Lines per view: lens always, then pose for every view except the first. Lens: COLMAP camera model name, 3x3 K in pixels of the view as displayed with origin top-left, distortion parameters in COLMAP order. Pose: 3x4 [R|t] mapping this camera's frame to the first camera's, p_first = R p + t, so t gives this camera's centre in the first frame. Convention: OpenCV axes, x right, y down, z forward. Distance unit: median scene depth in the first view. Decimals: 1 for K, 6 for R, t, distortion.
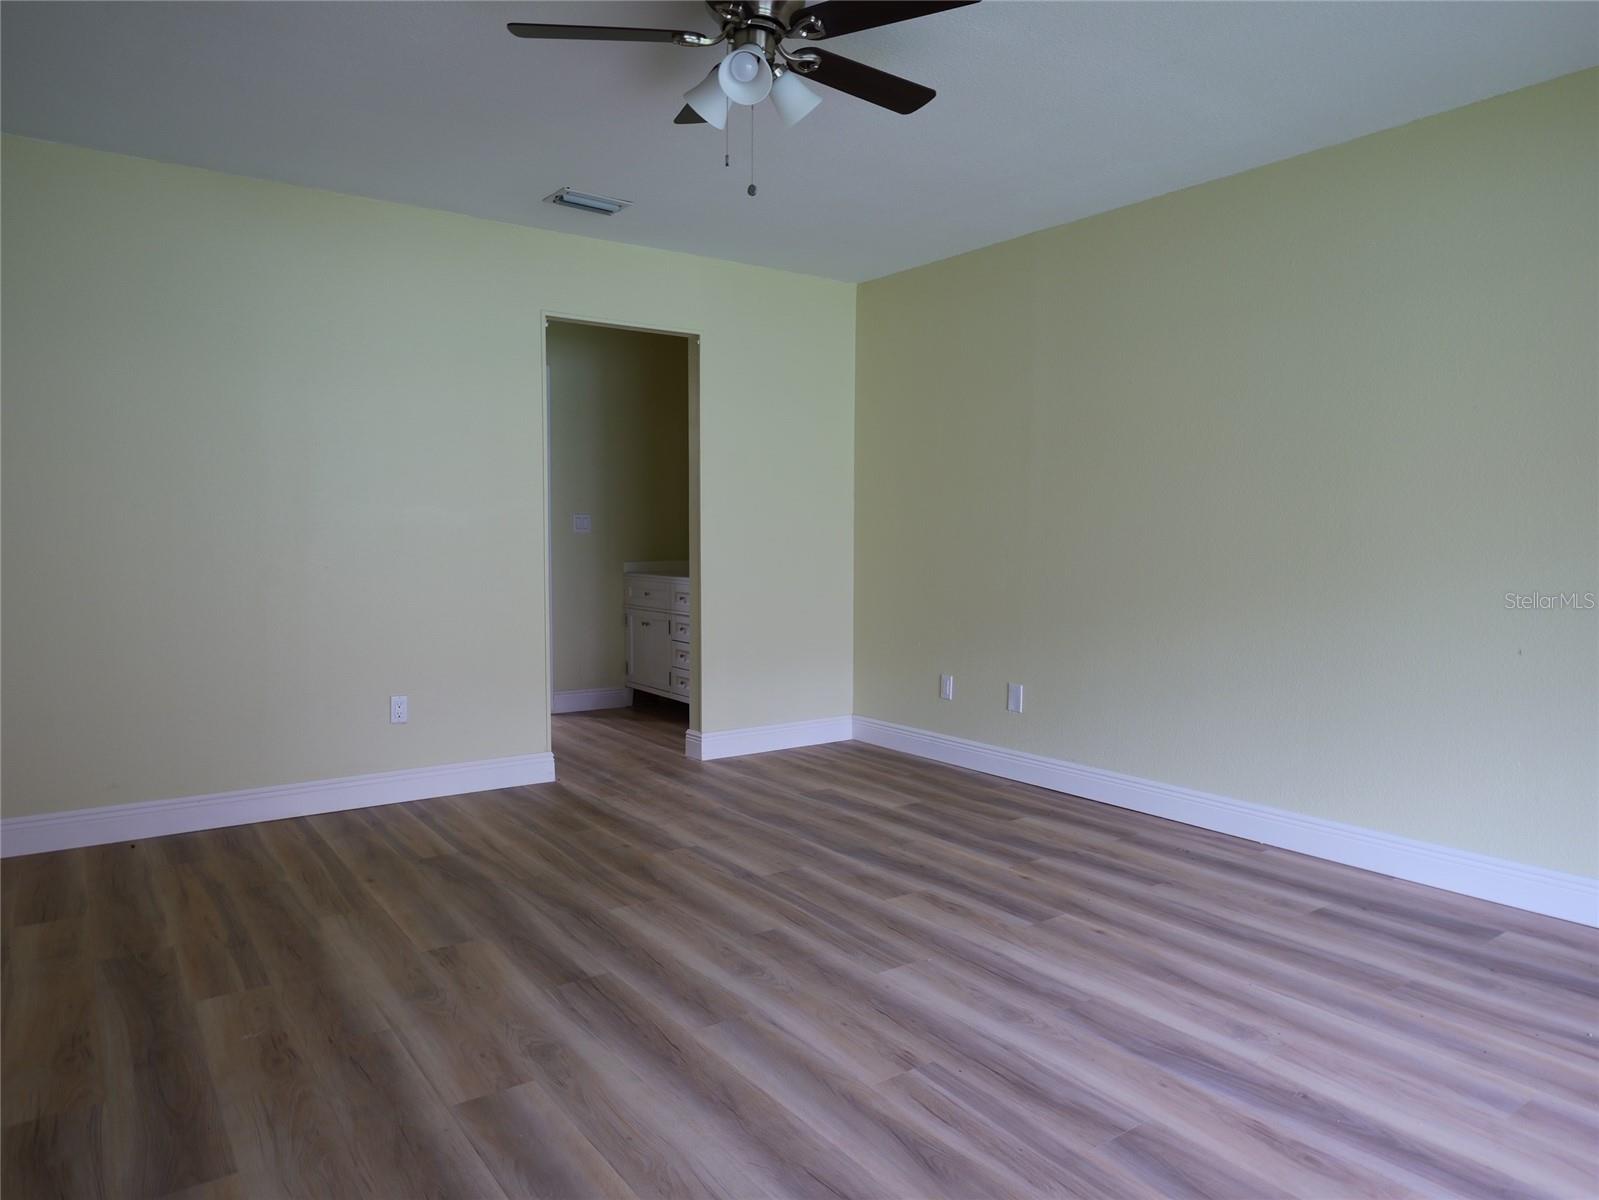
lens RADIAL K [[1048.5, 0, 801.8], [0, 1048.5, 600.5], [0, 0, 1]] dist [-0.033156, 0.013571]
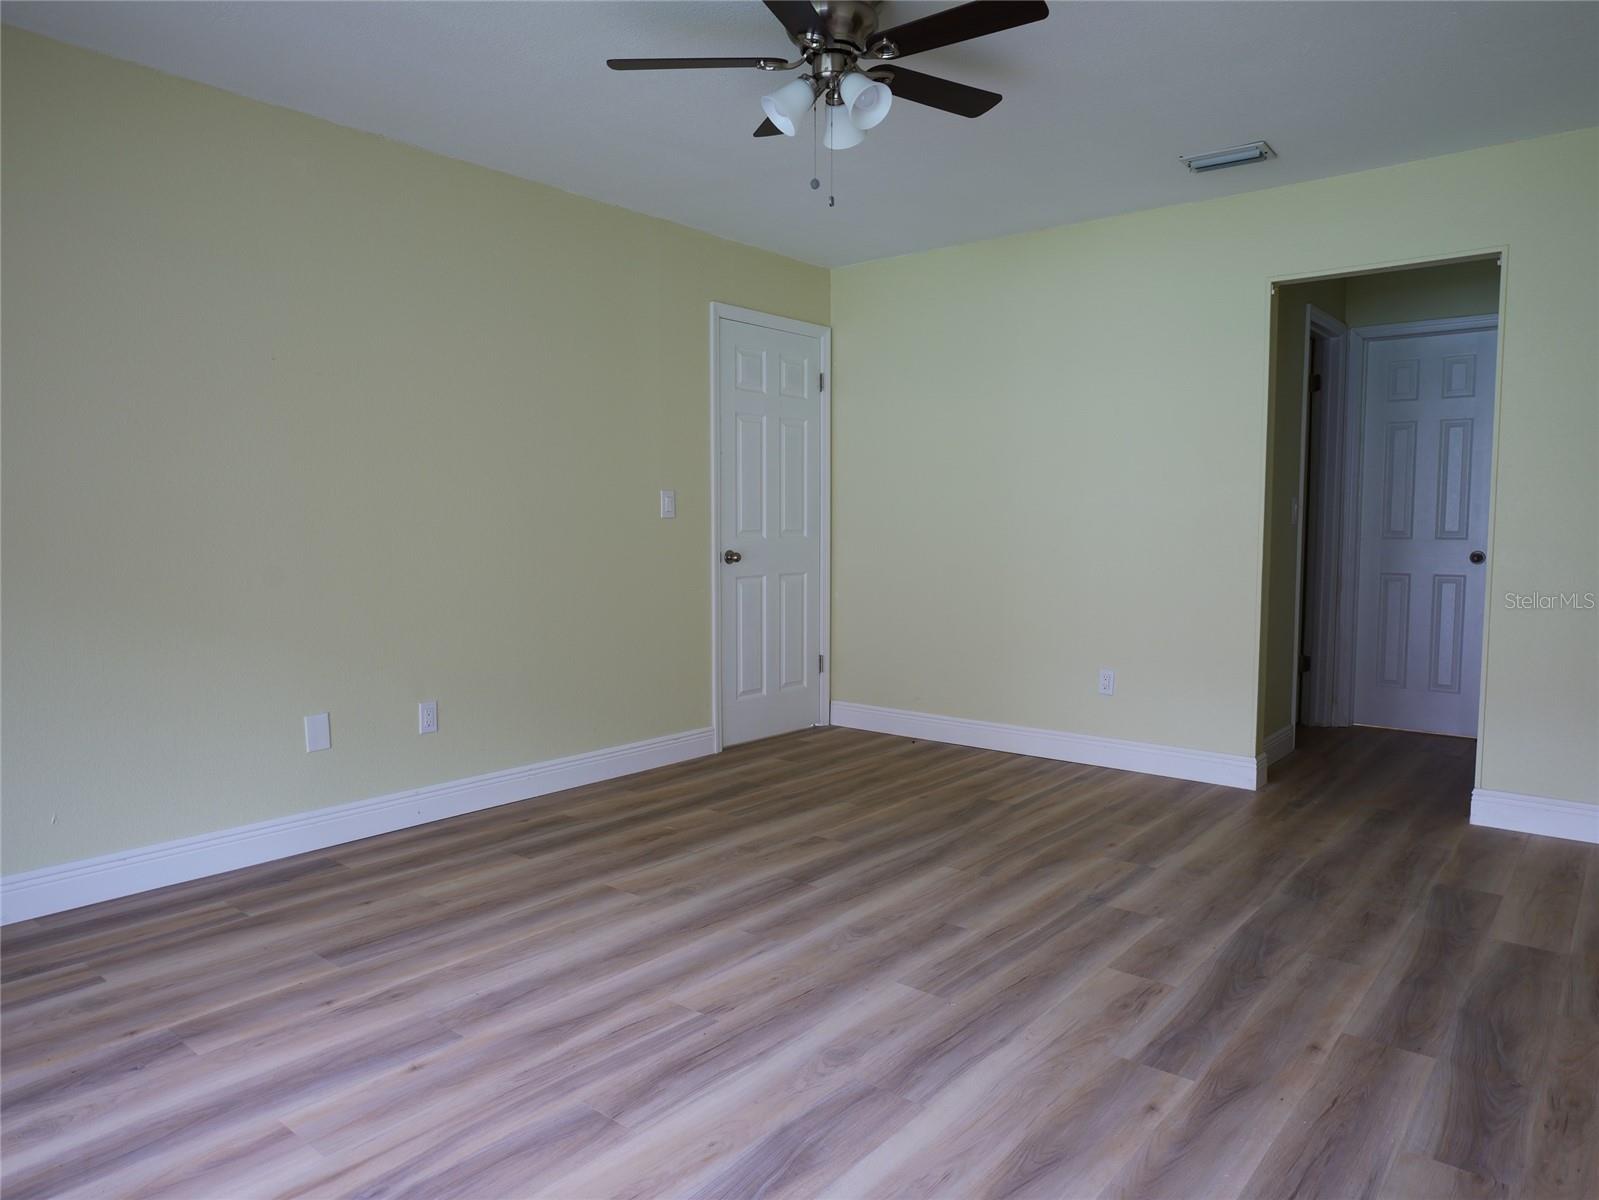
lens RADIAL K [[1048.5, 0, 800.7], [0, 1048.5, 598.4], [0, 0, 1]] dist [-0.033156, 0.013571]
pose [[0.260832, 0.070663, -0.962795, 0.830189], [-0.061601, 0.996503, 0.056448, -0.035124], [0.963417, 0.044586, 0.264273, 0.573332]]
